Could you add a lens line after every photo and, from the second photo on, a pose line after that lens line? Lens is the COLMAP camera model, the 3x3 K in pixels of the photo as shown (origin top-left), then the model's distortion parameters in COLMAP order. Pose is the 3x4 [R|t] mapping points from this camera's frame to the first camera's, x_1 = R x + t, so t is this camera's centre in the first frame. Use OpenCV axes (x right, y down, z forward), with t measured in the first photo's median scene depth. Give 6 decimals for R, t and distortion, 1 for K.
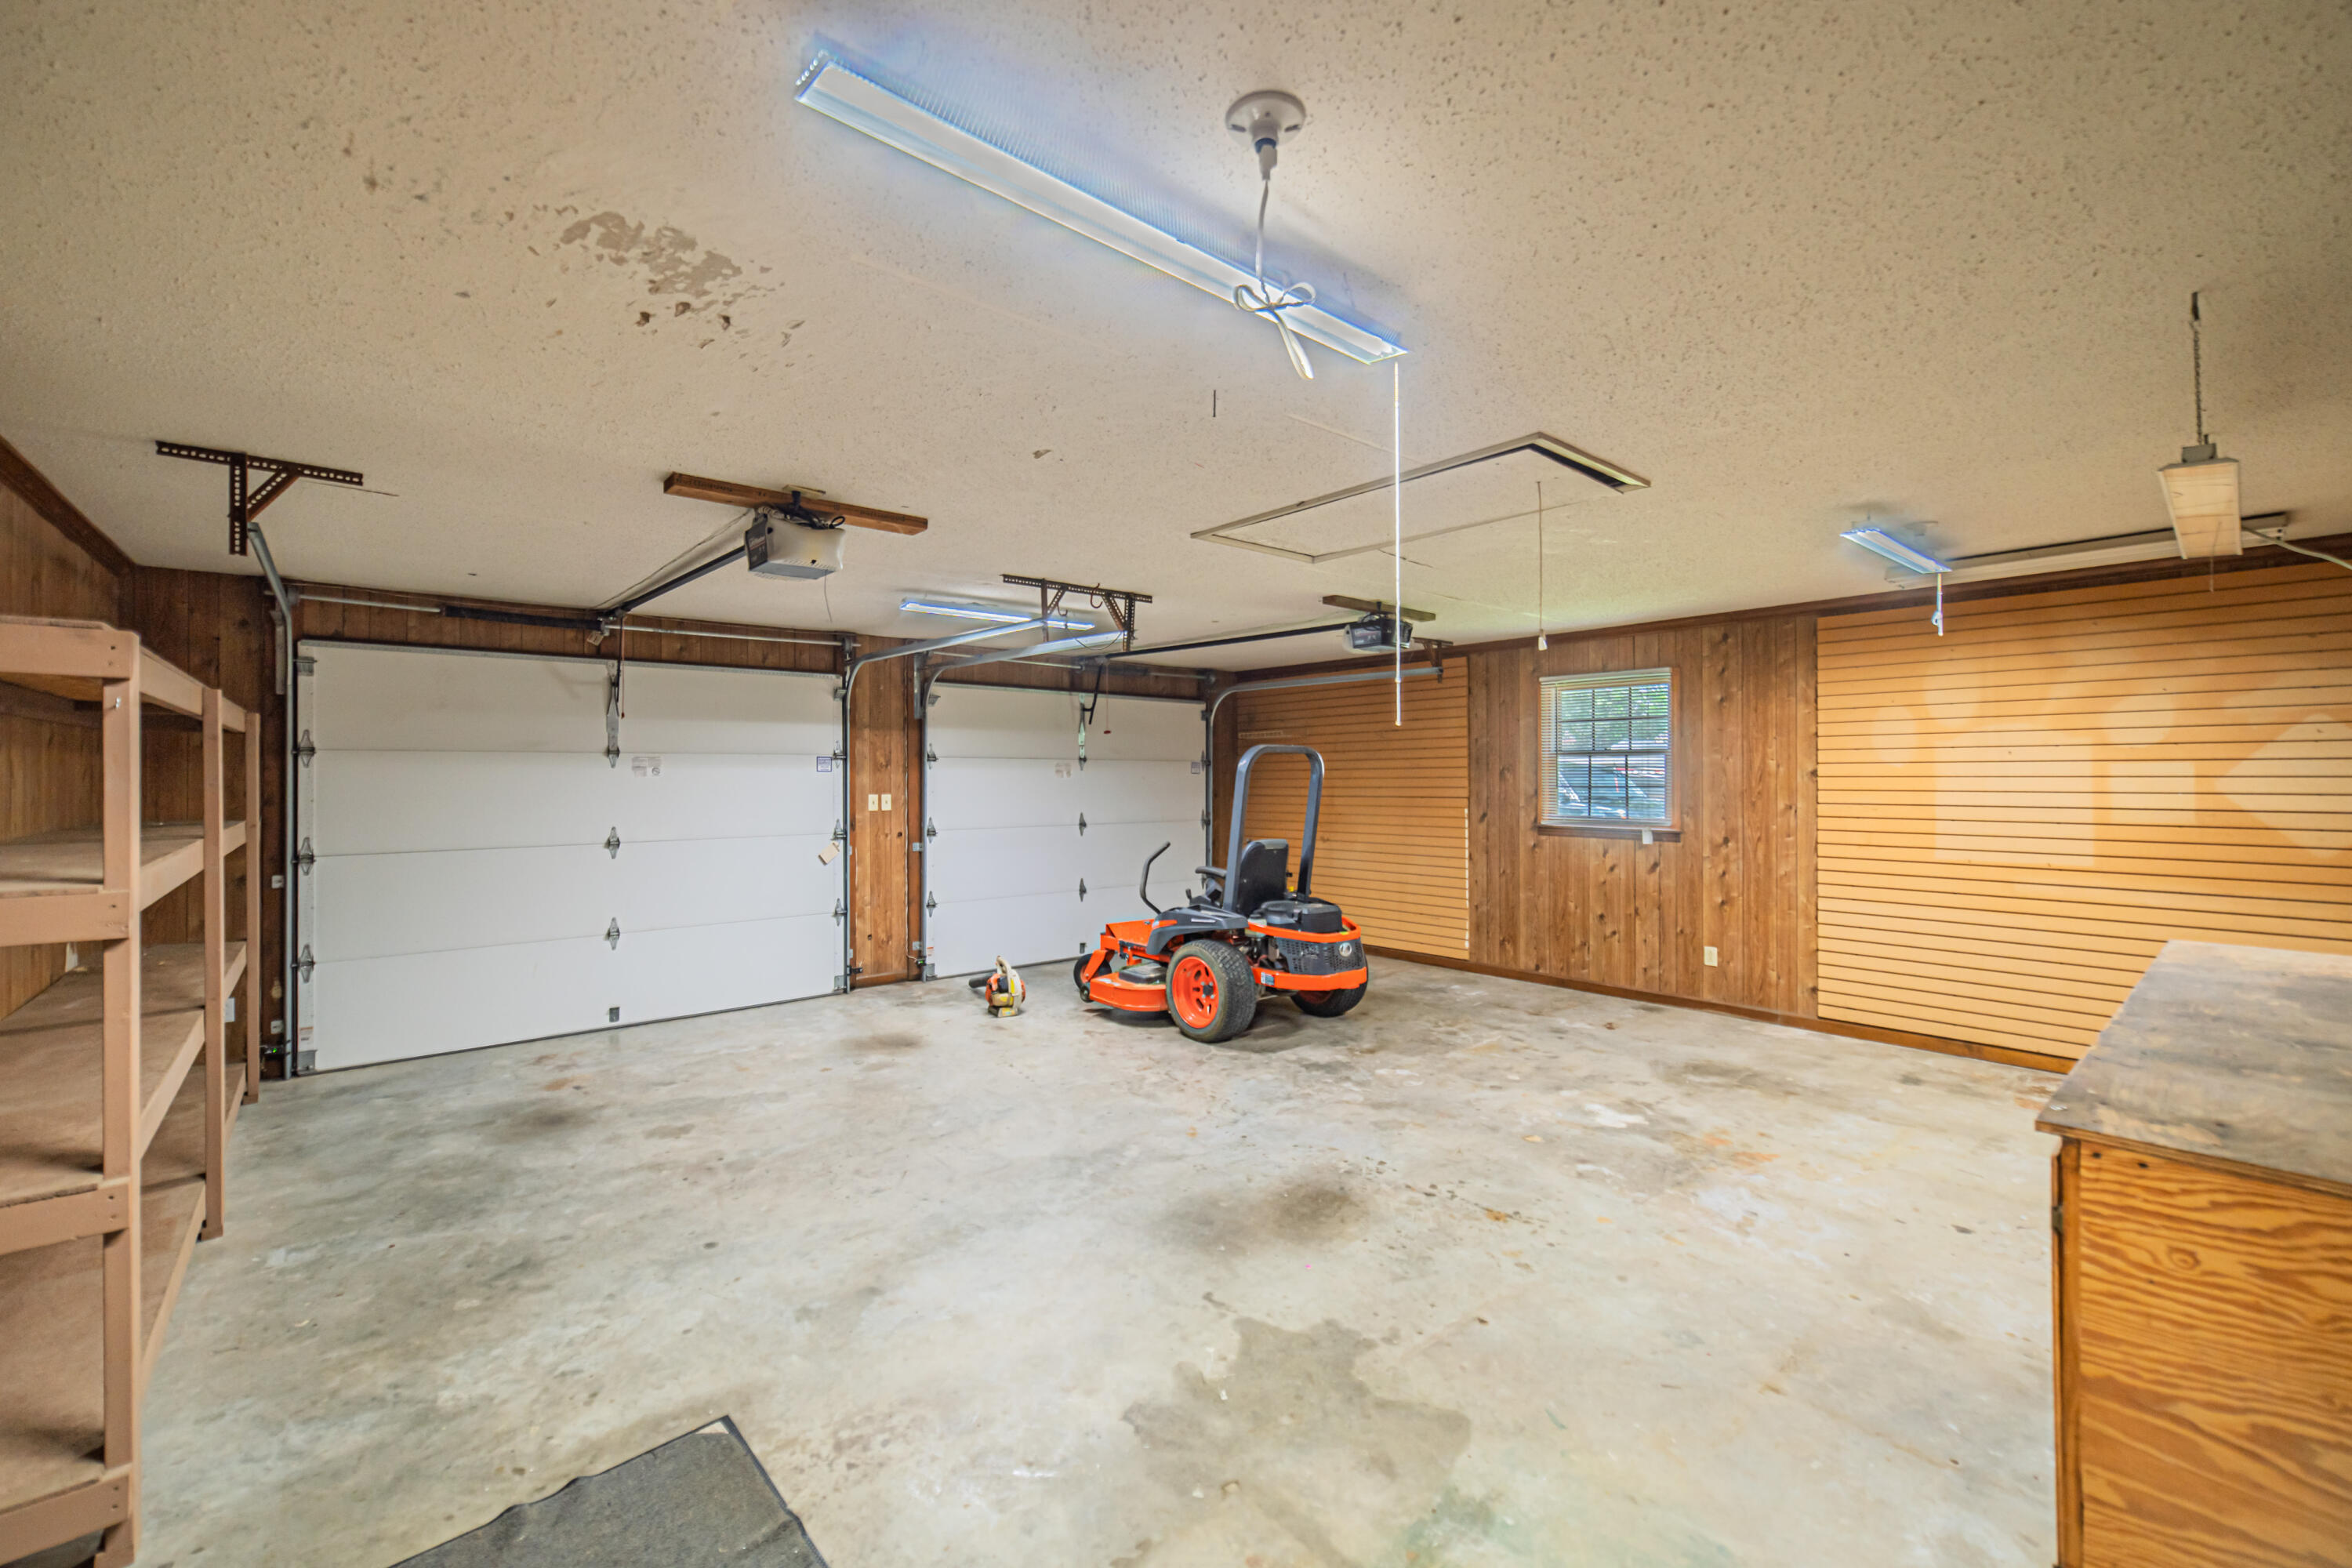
lens RADIAL K [[936.1, 0, 1171.5], [0, 936.1, 775.5], [0, 0, 1]] dist [0.000960, 0.000950]
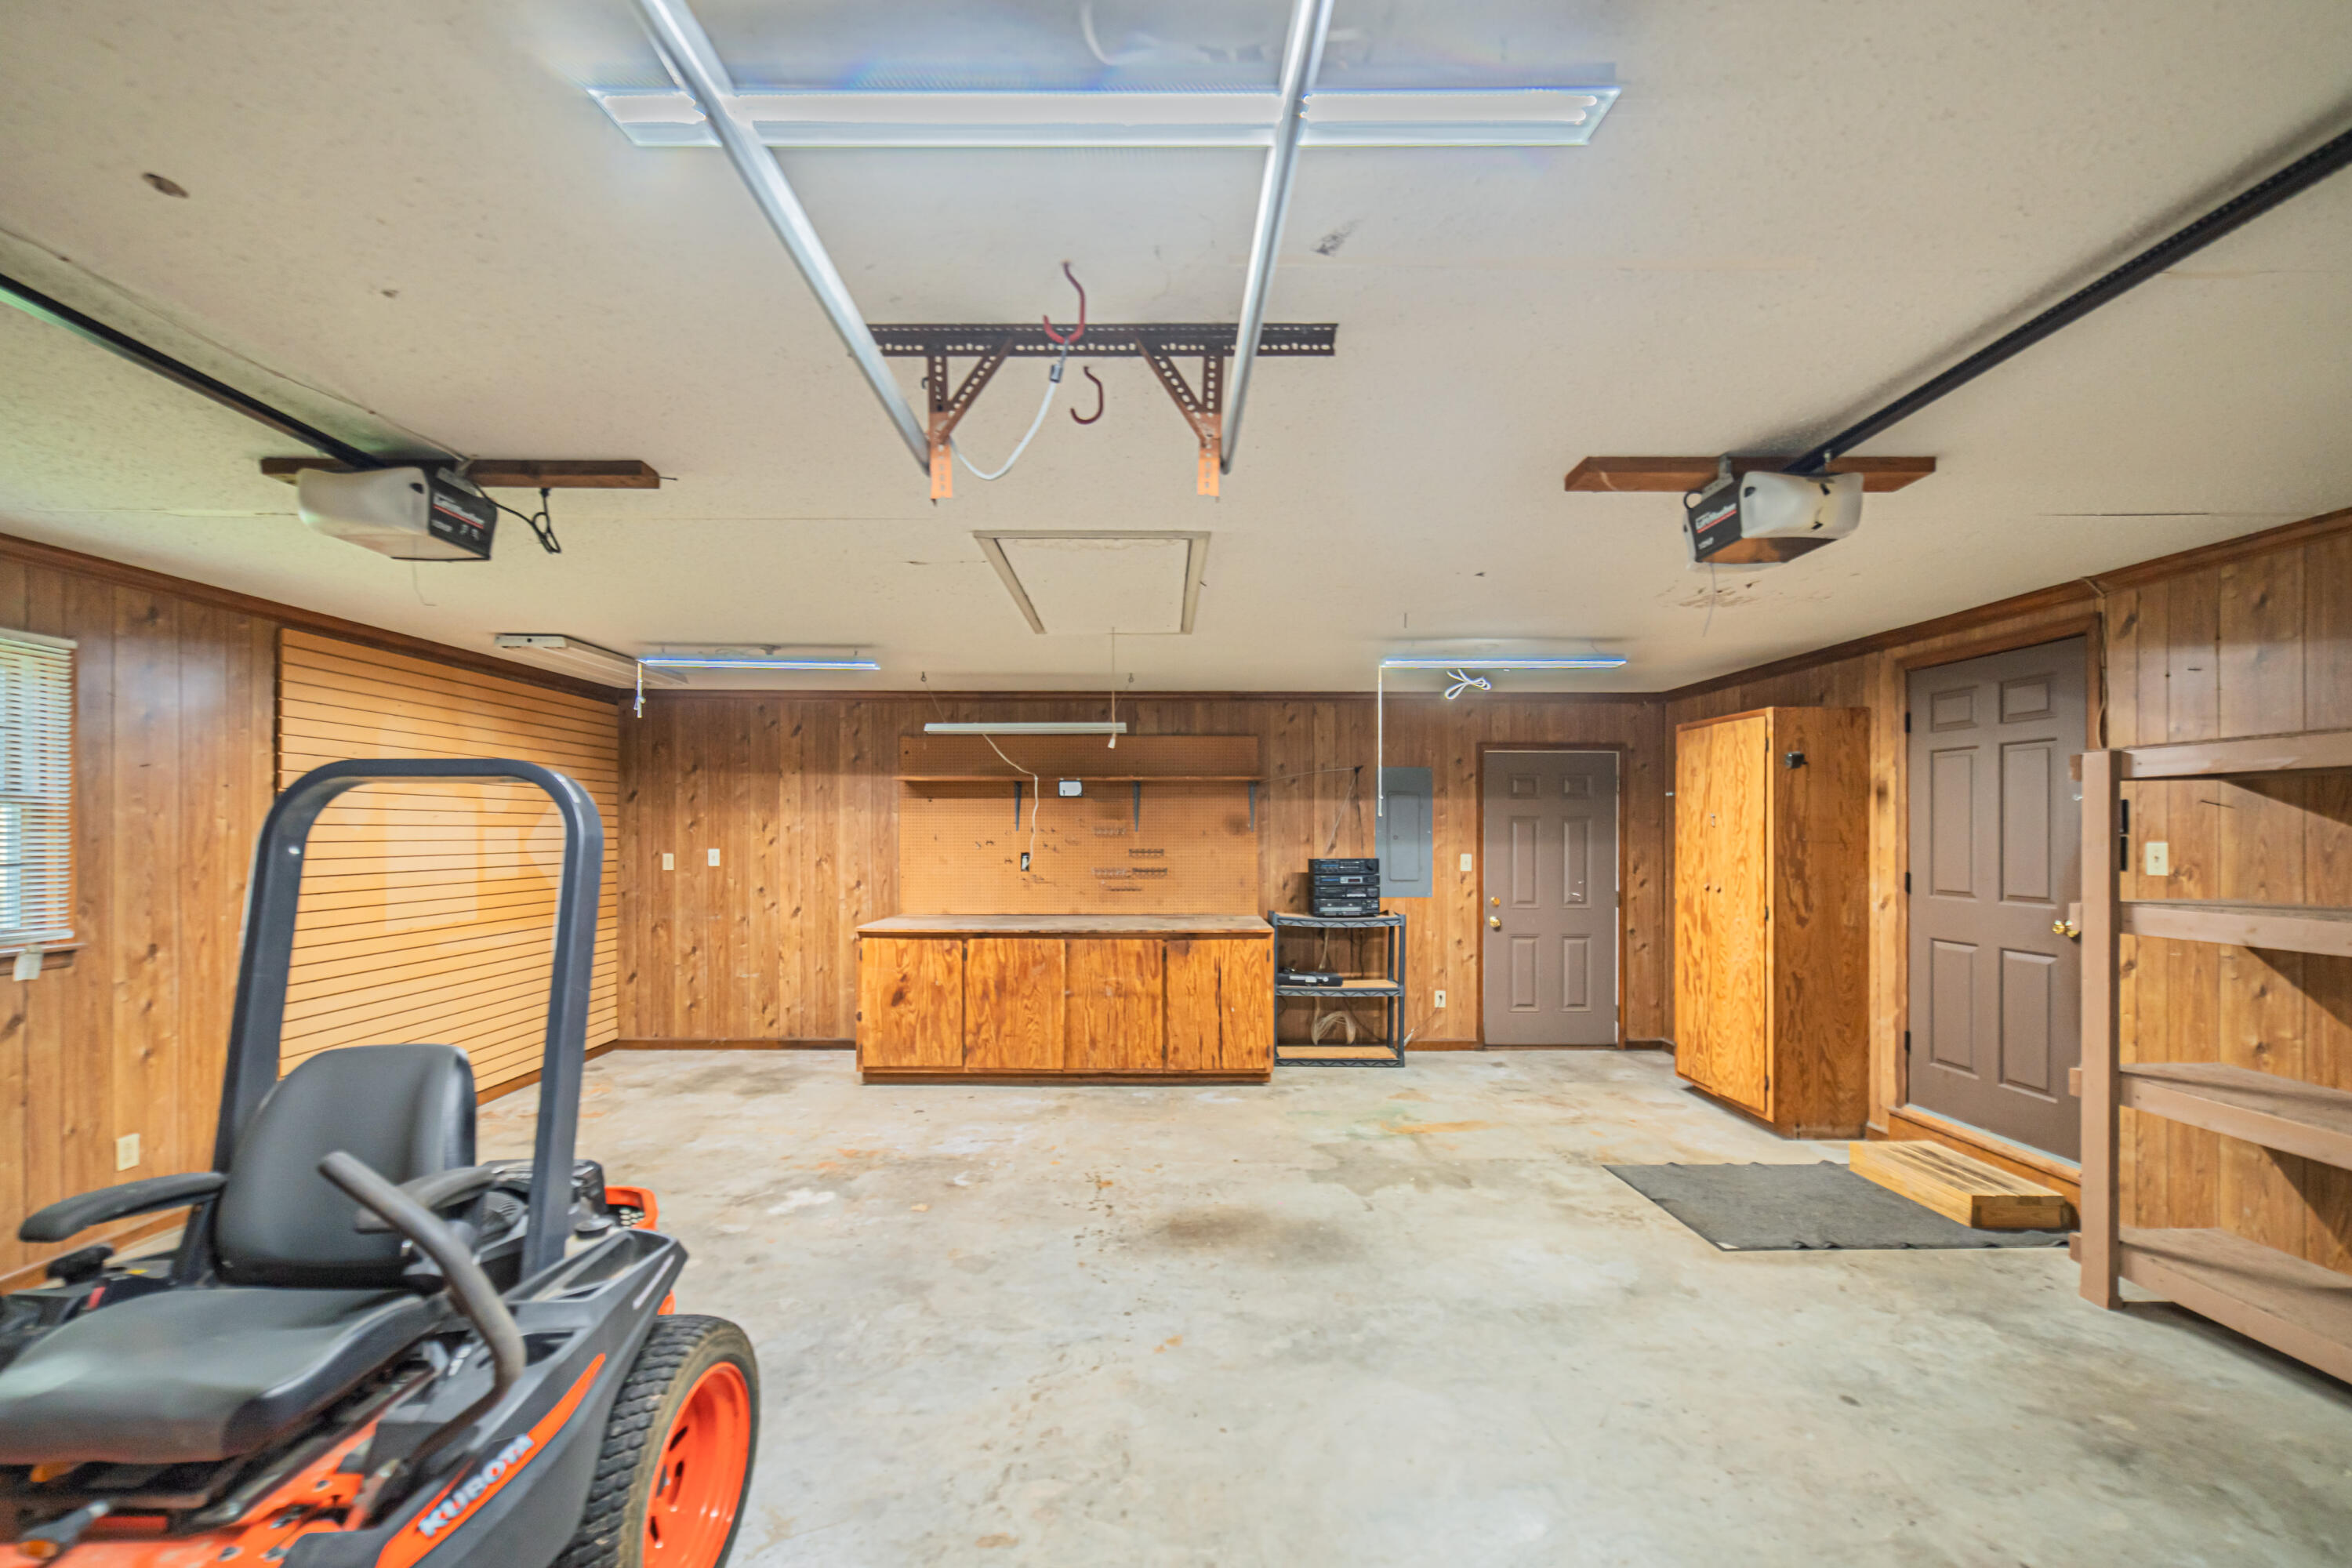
lens RADIAL K [[936.1, 0, 1147.8], [0, 936.1, 829.3], [0, 0, 1]] dist [0.000960, 0.000950]
pose [[-0.748926, 0.004749, 0.662636, -0.418477], [0.003113, 0.999988, -0.003648, -0.005968], [-0.662646, -0.000669, -0.748932, 1.475209]]
